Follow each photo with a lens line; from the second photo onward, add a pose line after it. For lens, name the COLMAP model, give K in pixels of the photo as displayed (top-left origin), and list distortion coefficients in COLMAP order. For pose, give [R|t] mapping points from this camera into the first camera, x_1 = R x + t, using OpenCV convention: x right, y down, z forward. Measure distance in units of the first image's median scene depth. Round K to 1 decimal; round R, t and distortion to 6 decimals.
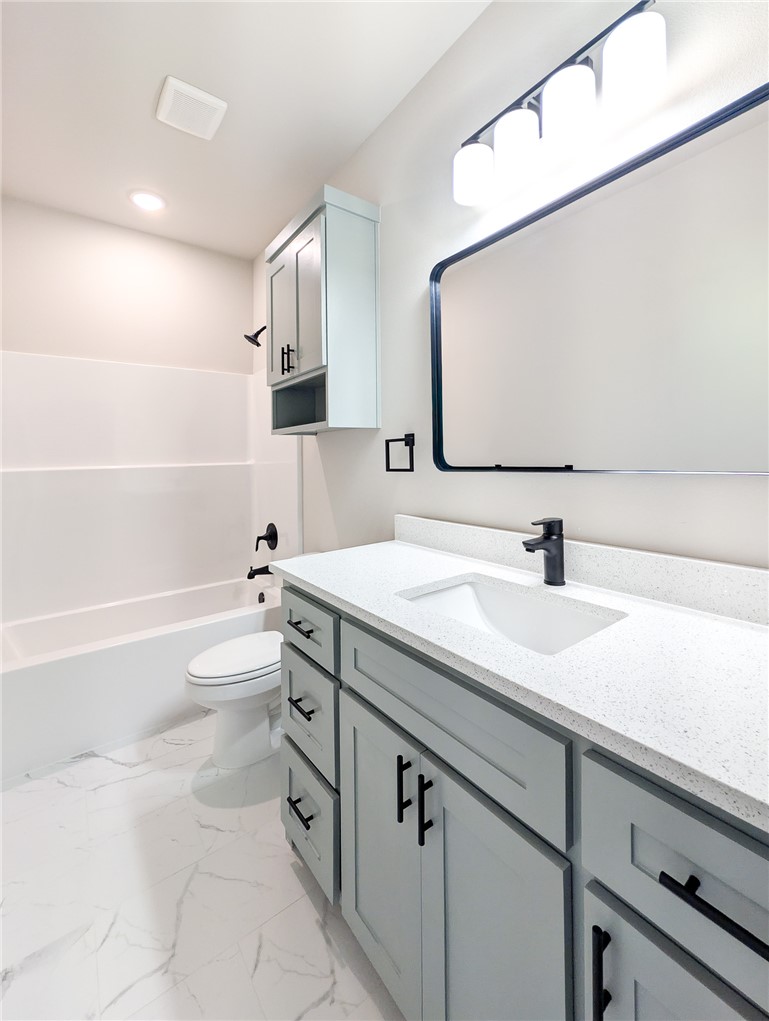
lens RADIAL K [[417.9, 0, 379.0], [0, 417.9, 440.4], [0, 0, 1]] dist [-0.001790, 0.000220]
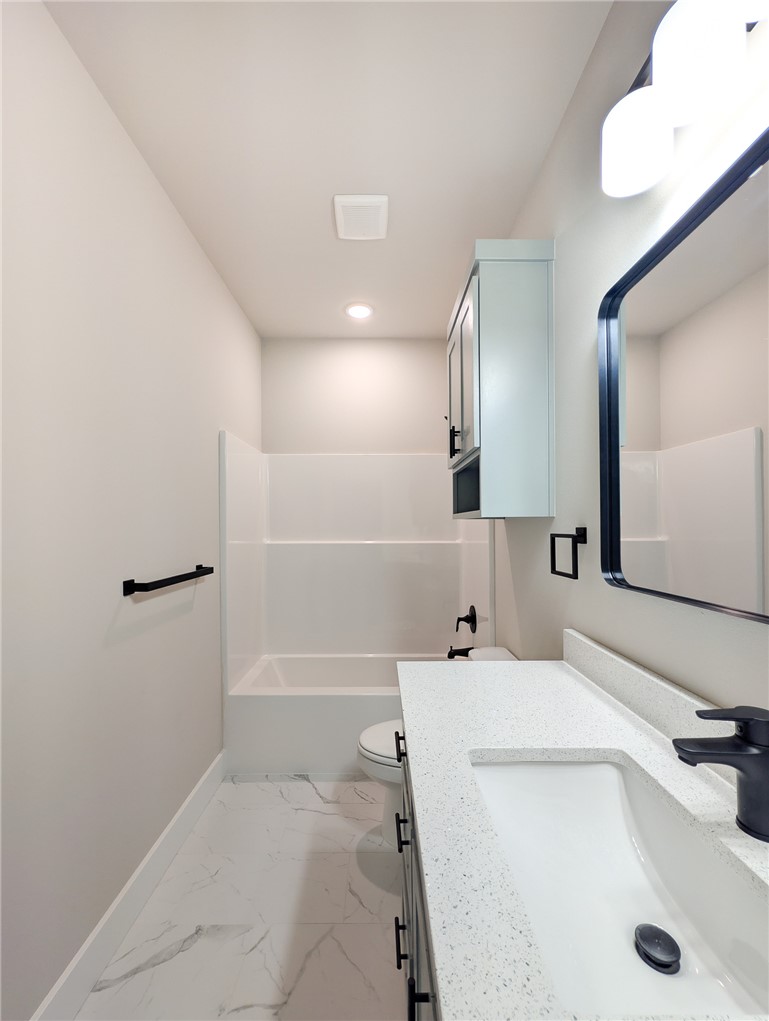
lens RADIAL K [[406.5, 0, 383.4], [0, 406.5, 514.3], [0, 0, 1]] dist [0.000922, 0.000074]
pose [[0.807734, 0.008302, -0.589489, 0.215369], [0.003059, 0.999828, 0.018273, -0.054027], [0.589539, -0.016563, 0.807570, 0.185689]]
